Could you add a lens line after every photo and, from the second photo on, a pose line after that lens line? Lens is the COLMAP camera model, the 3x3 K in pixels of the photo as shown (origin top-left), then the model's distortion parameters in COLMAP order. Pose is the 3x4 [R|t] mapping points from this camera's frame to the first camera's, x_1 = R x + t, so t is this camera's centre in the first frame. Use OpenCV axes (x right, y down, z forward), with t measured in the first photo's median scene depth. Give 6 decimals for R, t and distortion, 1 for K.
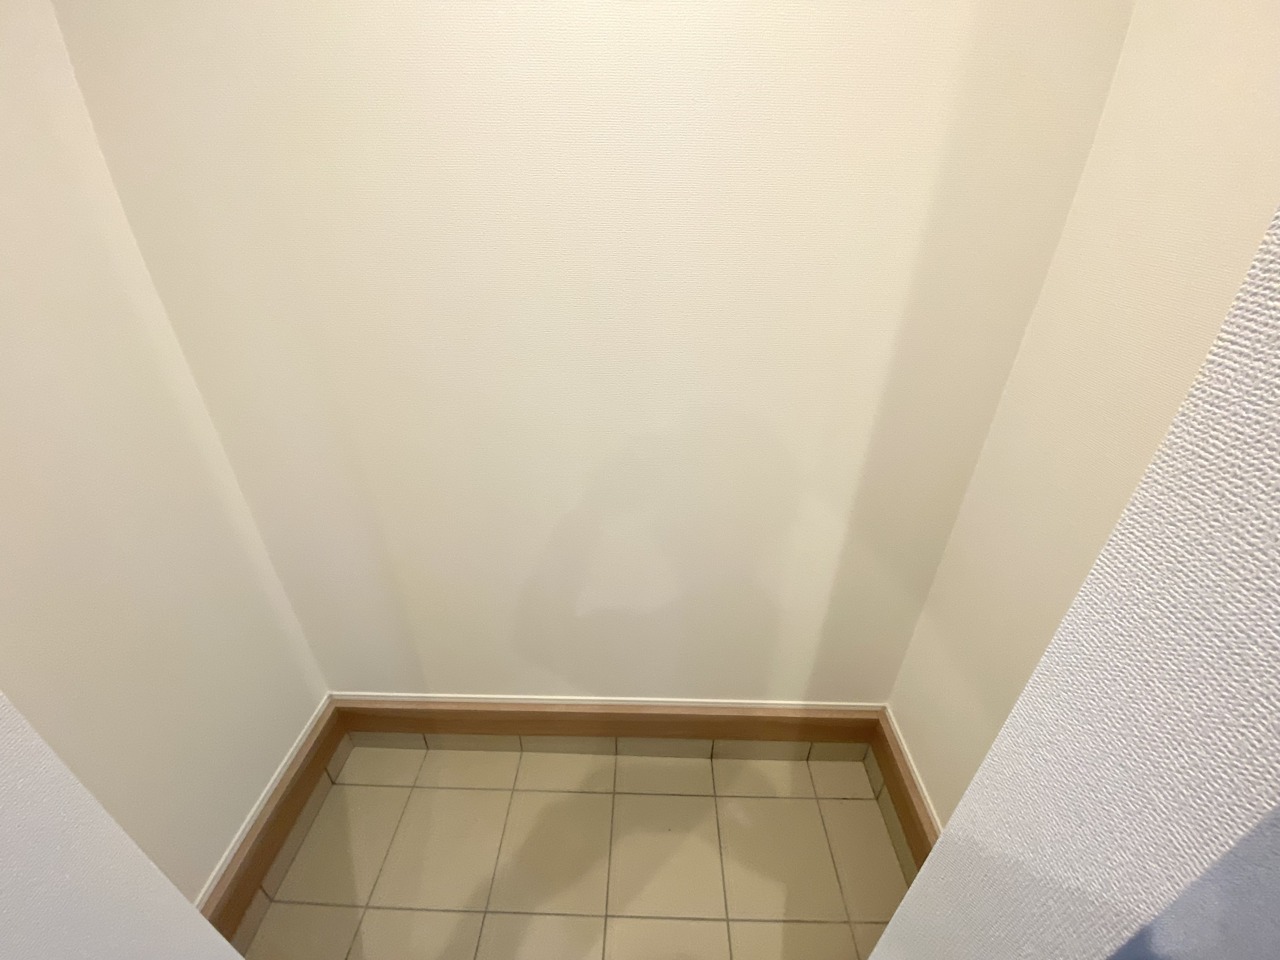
lens RADIAL K [[526.2, 0, 639.9], [0, 526.2, 478.3], [0, 0, 1]] dist [-0.000320, -0.003394]
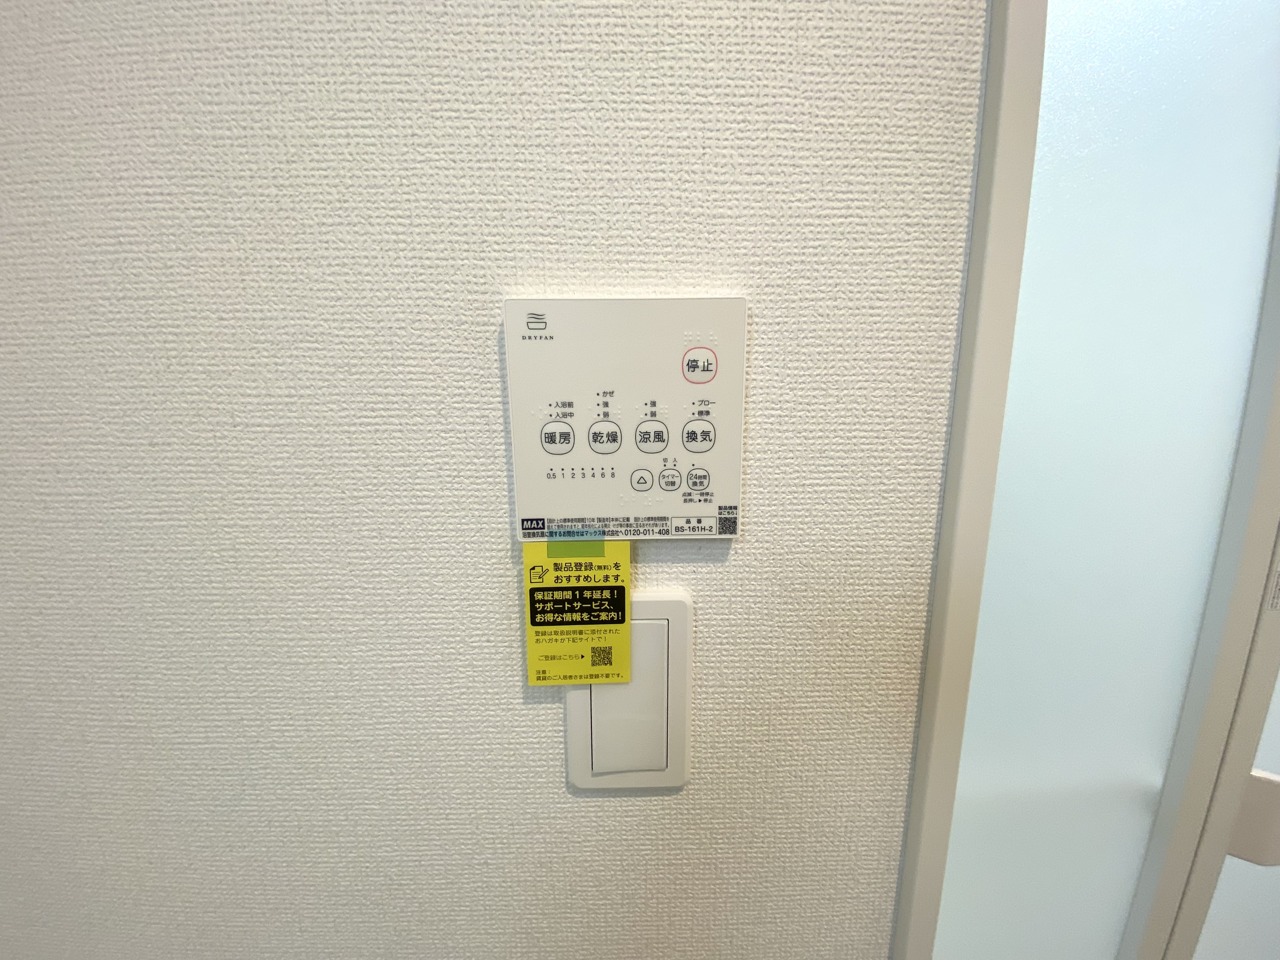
lens RADIAL K [[526.2, 0, 633.8], [0, 526.2, 492.5], [0, 0, 1]] dist [-0.000320, -0.003394]
pose [[-0.044072, -0.208096, 0.977115, 0.017131], [0.506440, 0.838425, 0.201401, -0.189653], [-0.861148, 0.503726, 0.068437, 1.483059]]
